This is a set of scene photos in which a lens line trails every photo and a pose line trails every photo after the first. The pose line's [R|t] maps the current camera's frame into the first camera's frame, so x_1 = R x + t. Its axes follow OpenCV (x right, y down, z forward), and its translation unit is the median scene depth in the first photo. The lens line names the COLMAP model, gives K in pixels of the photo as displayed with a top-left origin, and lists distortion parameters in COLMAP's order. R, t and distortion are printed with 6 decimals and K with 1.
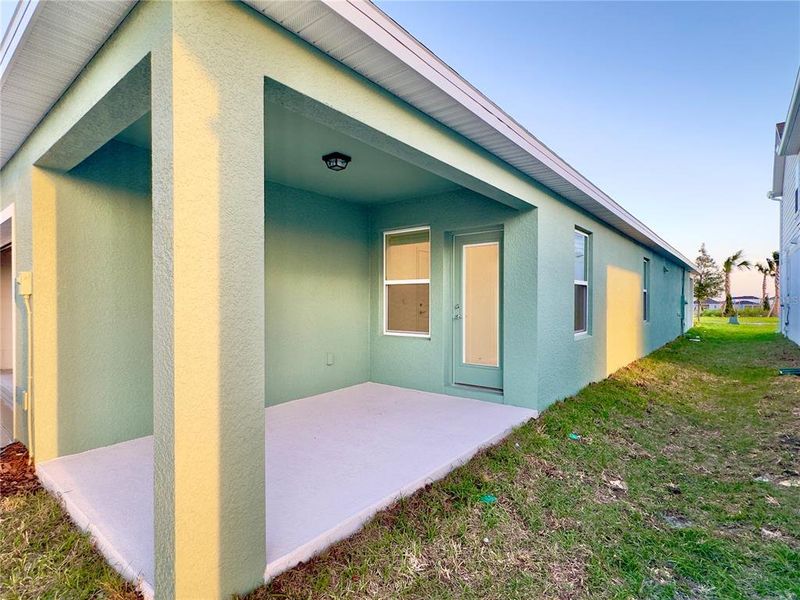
lens RADIAL K [[417.7, 0, 399.5], [0, 417.7, 302.9], [0, 0, 1]] dist [-0.002883, 0.000081]
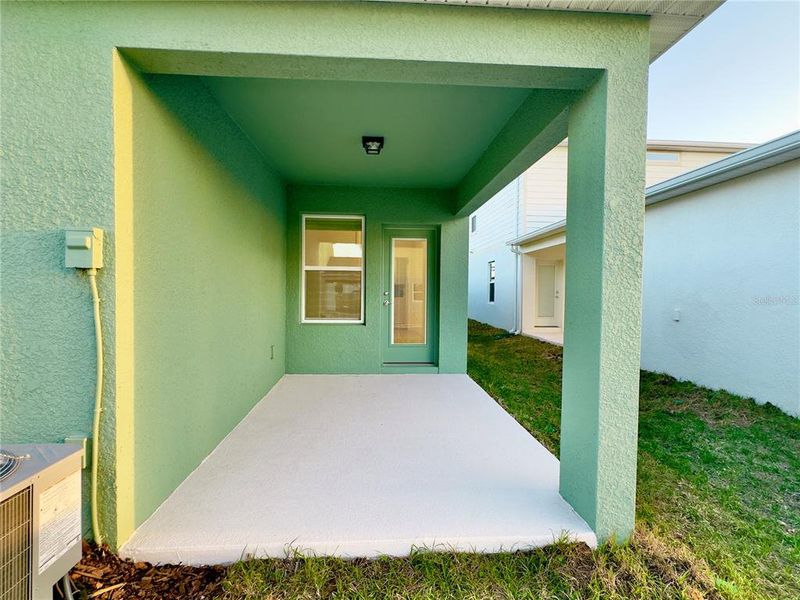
lens RADIAL K [[417.7, 0, 399.5], [0, 417.7, 302.9], [0, 0, 1]] dist [-0.002883, 0.000081]
pose [[0.729897, -0.011689, 0.683457, -0.579169], [-0.007281, 0.999664, 0.024873, 0.006058], [-0.683519, -0.023131, 0.729567, 0.169923]]
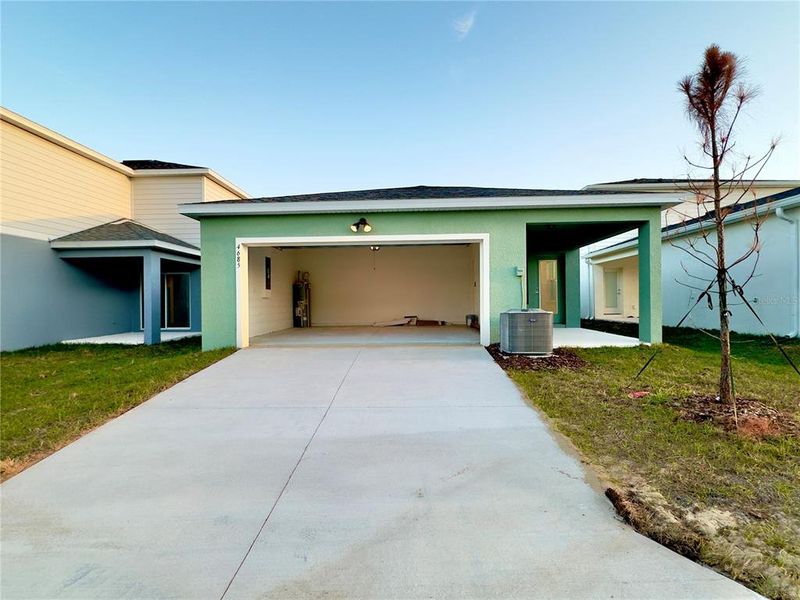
lens RADIAL K [[417.7, 0, 399.5], [0, 417.7, 302.9], [0, 0, 1]] dist [-0.002883, 0.000081]
pose [[0.791354, -0.010957, 0.611259, -1.863889], [0.016696, 0.999854, -0.003692, 0.088569], [-0.611130, 0.013127, 0.791422, -0.334284]]
